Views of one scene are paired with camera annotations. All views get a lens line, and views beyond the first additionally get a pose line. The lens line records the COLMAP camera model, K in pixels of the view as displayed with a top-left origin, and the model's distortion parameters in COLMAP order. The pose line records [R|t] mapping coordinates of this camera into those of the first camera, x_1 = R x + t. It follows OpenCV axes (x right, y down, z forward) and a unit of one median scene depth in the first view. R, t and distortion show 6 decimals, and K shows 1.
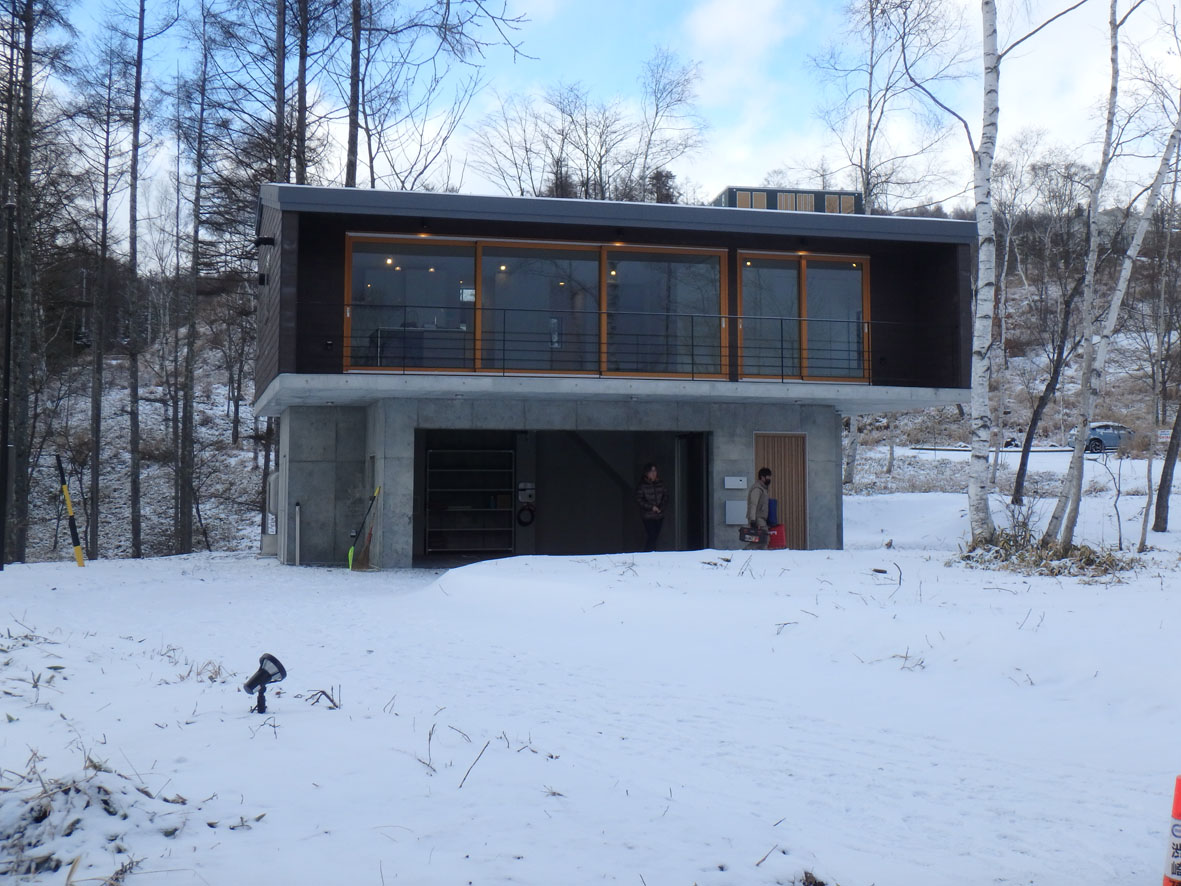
lens RADIAL K [[1441.9, 0, 591.0], [0, 1441.9, 442.1], [0, 0, 1]] dist [0.001459, 0.000000]
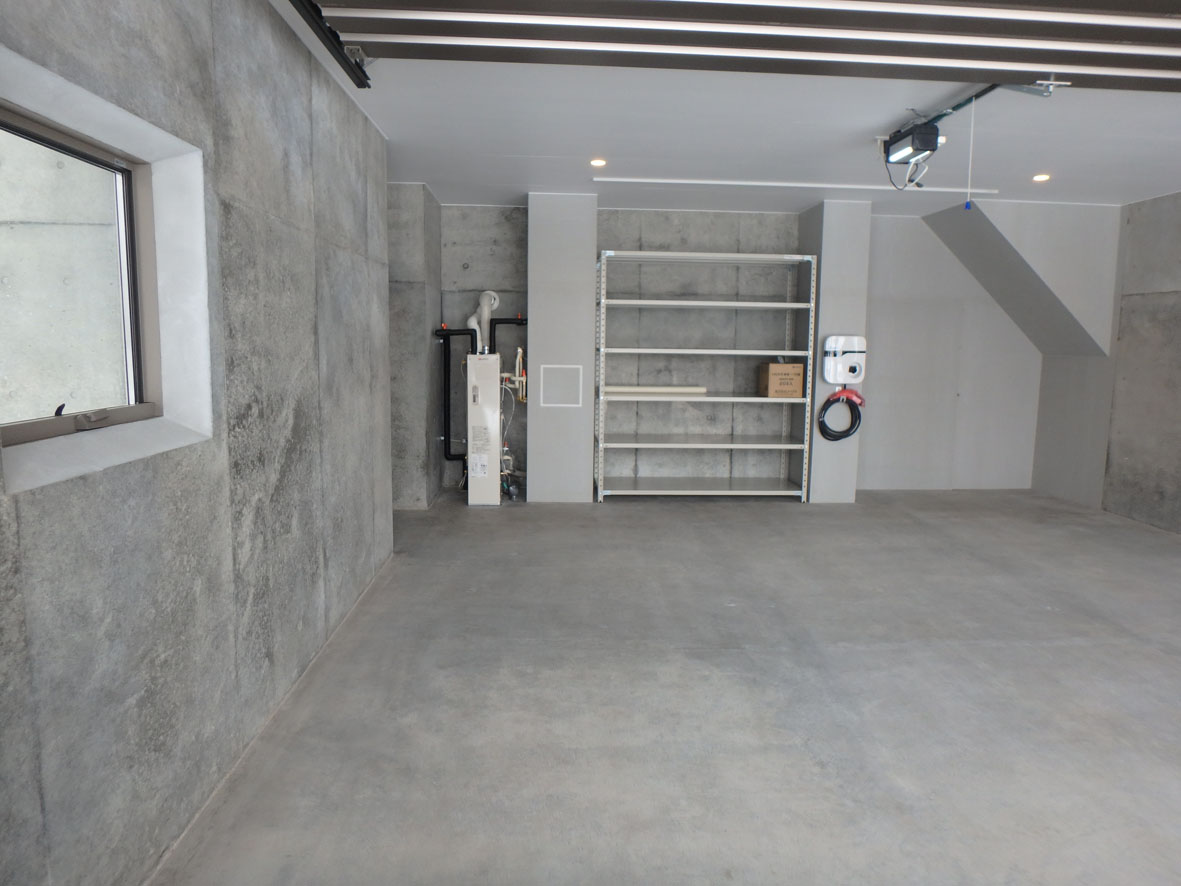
lens RADIAL K [[753.5, 0, 592.0], [0, 753.5, 441.3], [0, 0, 1]] dist [-0.000215, 0.000629]
pose [[0.985362, 0.043565, -0.164816, -0.078870], [-0.013293, 0.983487, 0.180487, 0.020109], [0.169957, -0.175654, 0.969670, 0.778725]]
